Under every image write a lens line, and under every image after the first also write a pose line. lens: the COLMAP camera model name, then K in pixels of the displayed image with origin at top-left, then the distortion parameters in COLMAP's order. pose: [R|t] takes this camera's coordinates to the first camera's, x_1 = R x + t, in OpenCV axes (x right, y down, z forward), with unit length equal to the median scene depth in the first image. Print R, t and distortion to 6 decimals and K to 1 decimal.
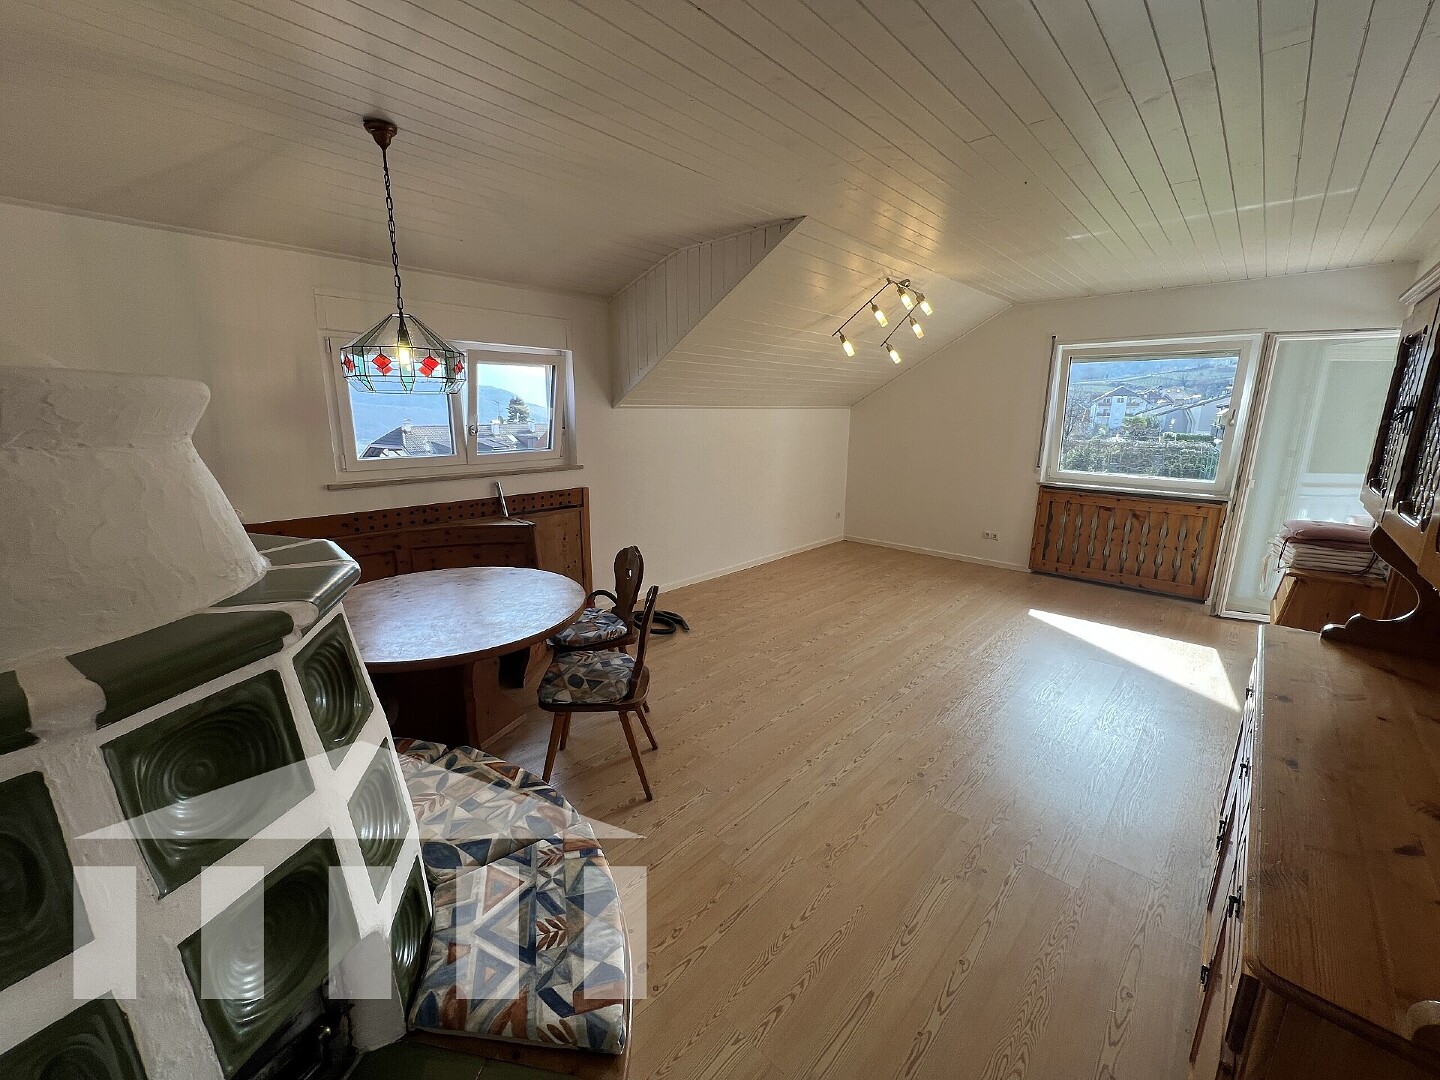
lens RADIAL K [[577.0, 0, 718.4], [0, 577.0, 535.2], [0, 0, 1]] dist [-0.000408, 0.000203]
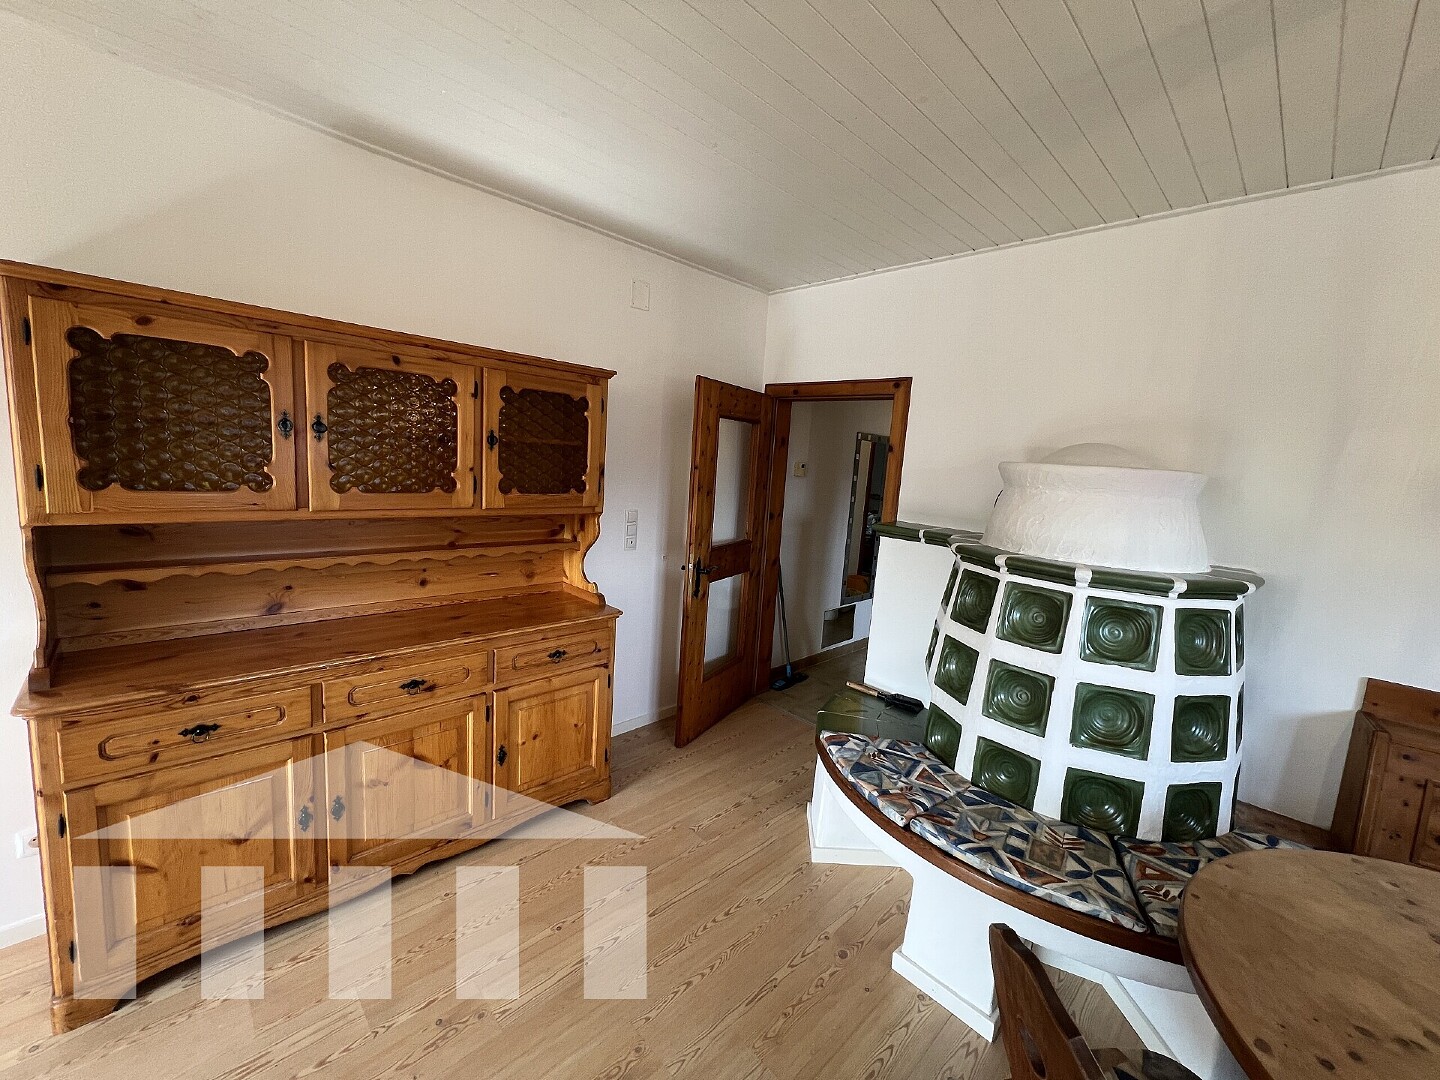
lens RADIAL K [[579.1, 0, 716.2], [0, 579.1, 534.1], [0, 0, 1]] dist [-0.000506, -0.000161]
pose [[-0.996120, -0.078488, 0.039816, 0.053687], [-0.059975, 0.936468, 0.345587, -0.155726], [-0.064411, 0.341858, -0.937542, 0.716665]]
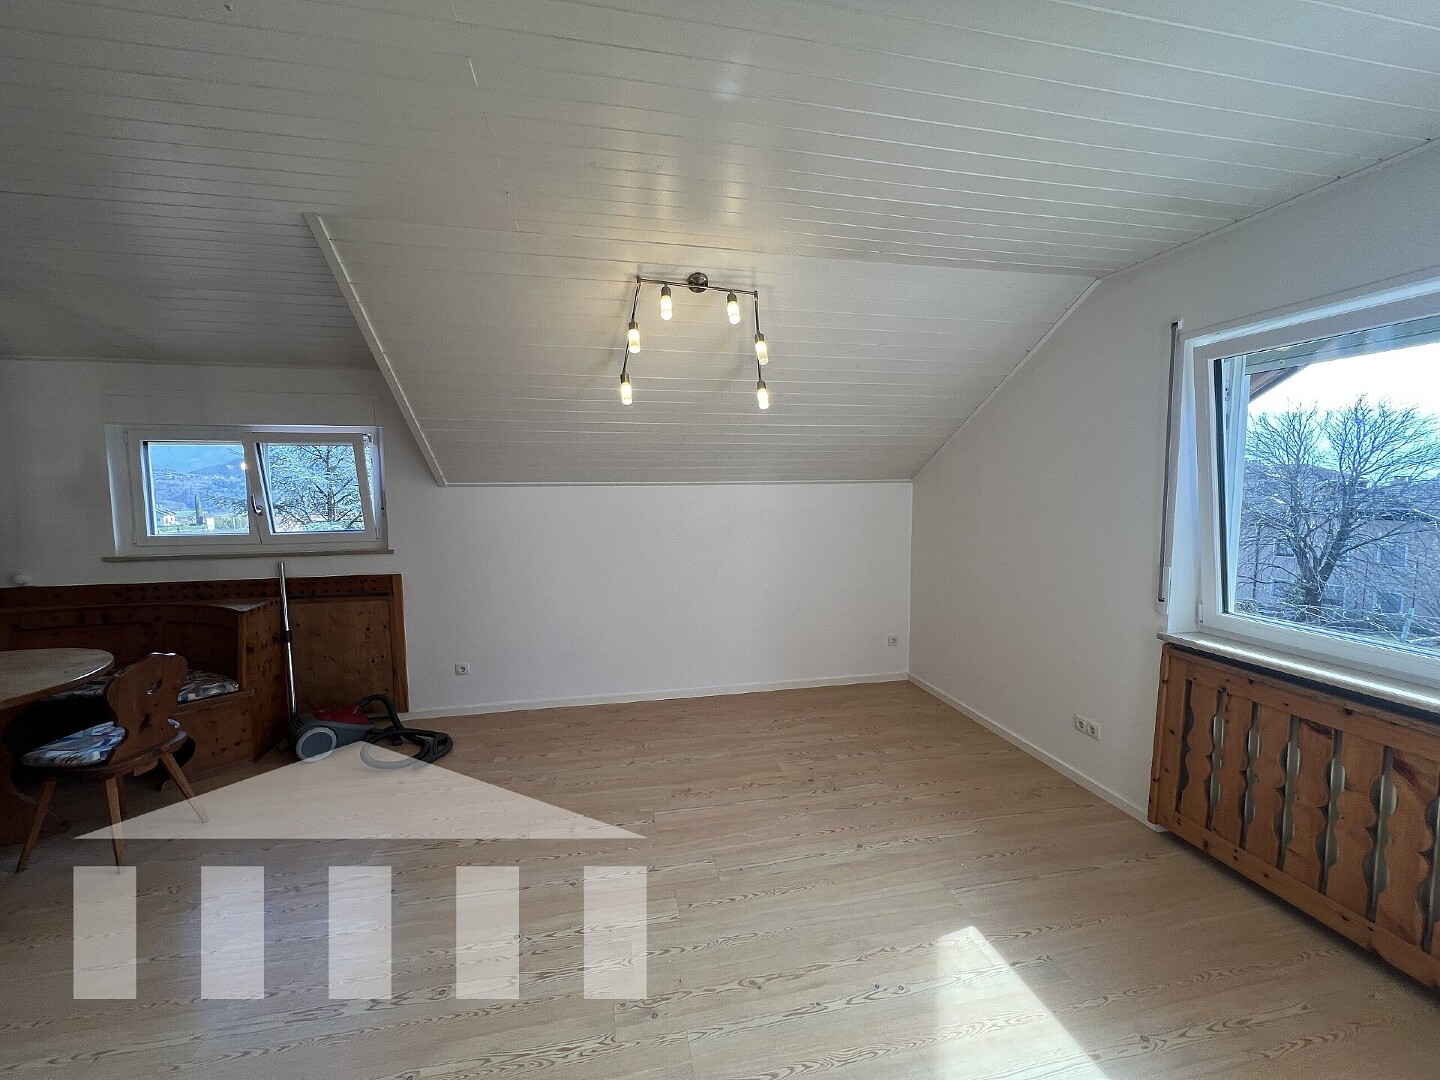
lens RADIAL K [[577.0, 0, 718.4], [0, 577.0, 535.2], [0, 0, 1]] dist [-0.000408, 0.000203]
pose [[0.817645, 0.035557, -0.574624, 0.702185], [-0.111695, 0.988924, -0.097741, -0.113149], [0.564785, 0.144100, 0.812560, 0.556099]]
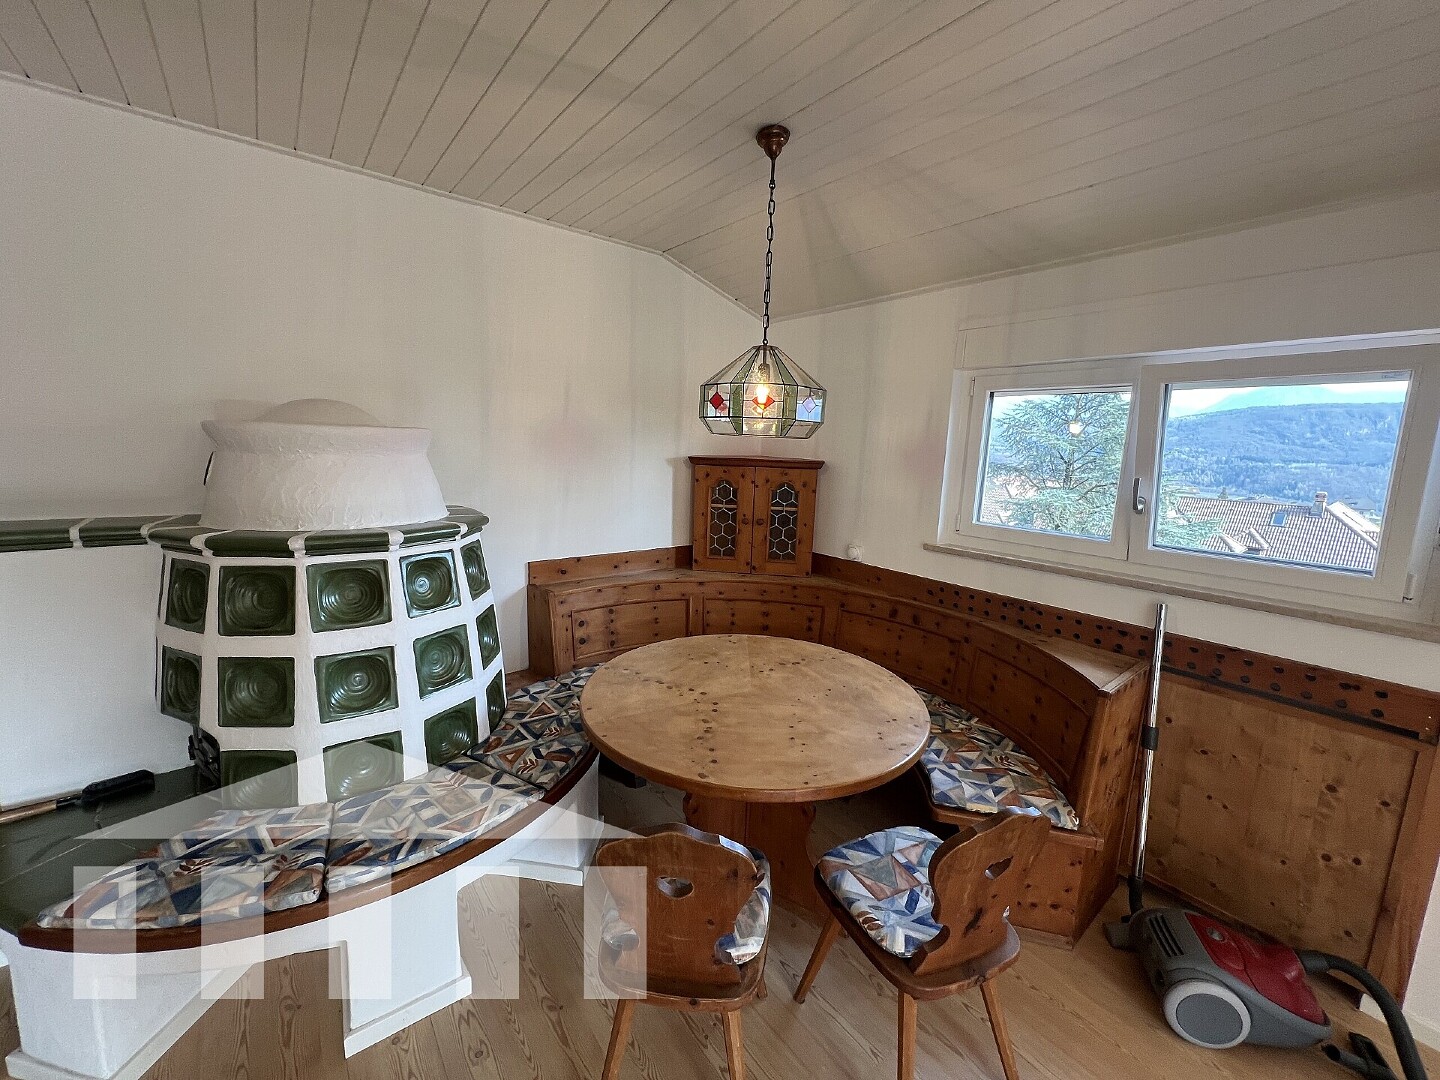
lens RADIAL K [[579.1, 0, 716.2], [0, 579.1, 534.1], [0, 0, 1]] dist [-0.000506, -0.000161]
pose [[-0.157359, 0.141482, -0.977354, 0.180804], [-0.246537, 0.952719, 0.177610, -0.132635], [0.956273, 0.268903, -0.115039, 0.581506]]
